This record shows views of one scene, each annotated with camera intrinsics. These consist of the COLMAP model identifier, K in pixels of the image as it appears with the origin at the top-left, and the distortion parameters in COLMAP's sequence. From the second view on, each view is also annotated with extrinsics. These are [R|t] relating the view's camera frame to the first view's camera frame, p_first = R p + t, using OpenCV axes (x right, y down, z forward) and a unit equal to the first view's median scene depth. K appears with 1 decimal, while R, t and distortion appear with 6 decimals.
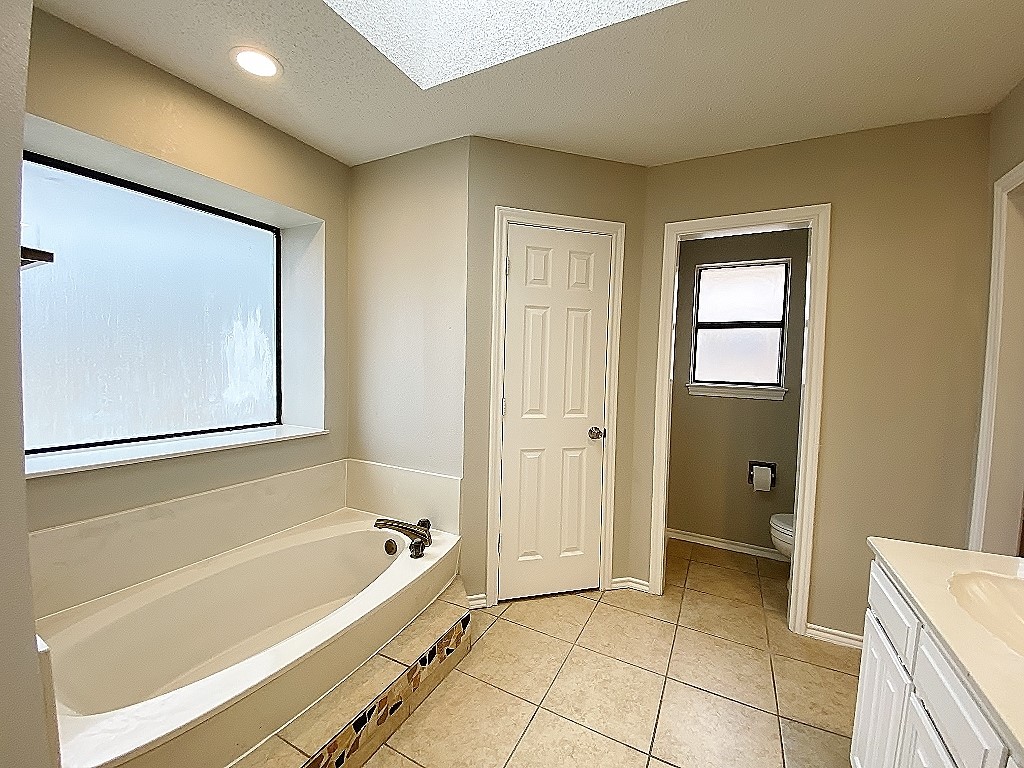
lens RADIAL K [[411.5, 0, 512.1], [0, 411.5, 381.5], [0, 0, 1]] dist [0.026652, -0.023951]
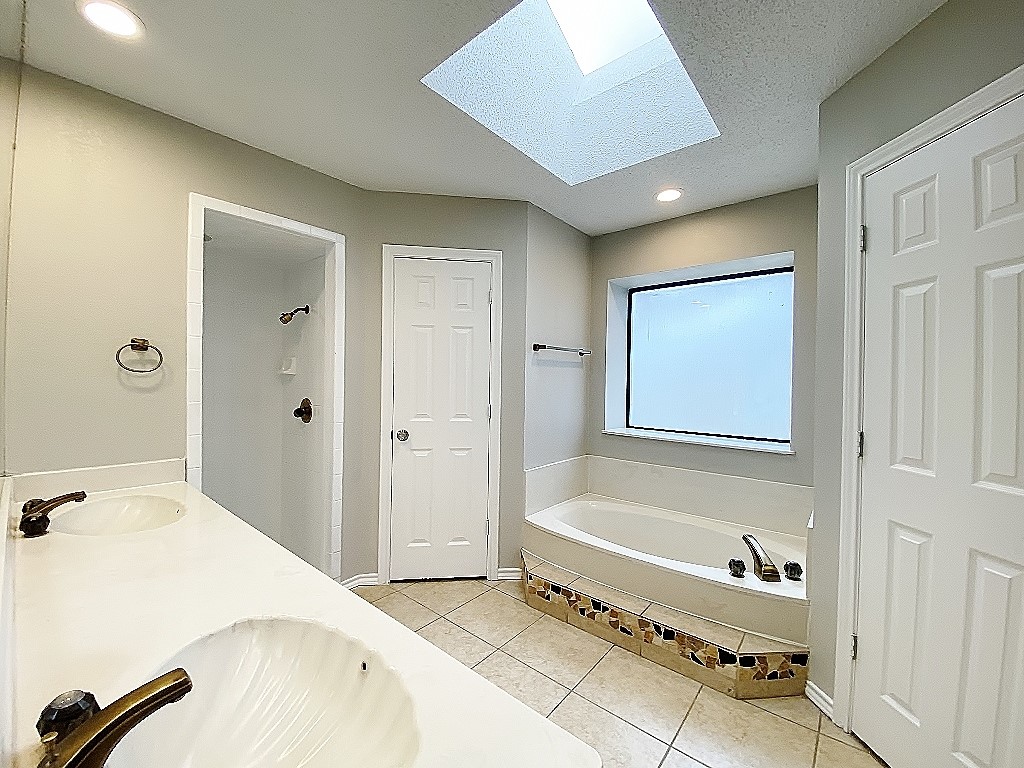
lens RADIAL K [[411.5, 0, 512.1], [0, 411.5, 381.5], [0, 0, 1]] dist [0.026652, -0.023951]
pose [[-0.207033, -0.027294, -0.977953, 1.035572], [-0.059759, 0.998097, -0.015206, 0.003832], [0.976507, 0.055294, -0.208270, 0.776875]]
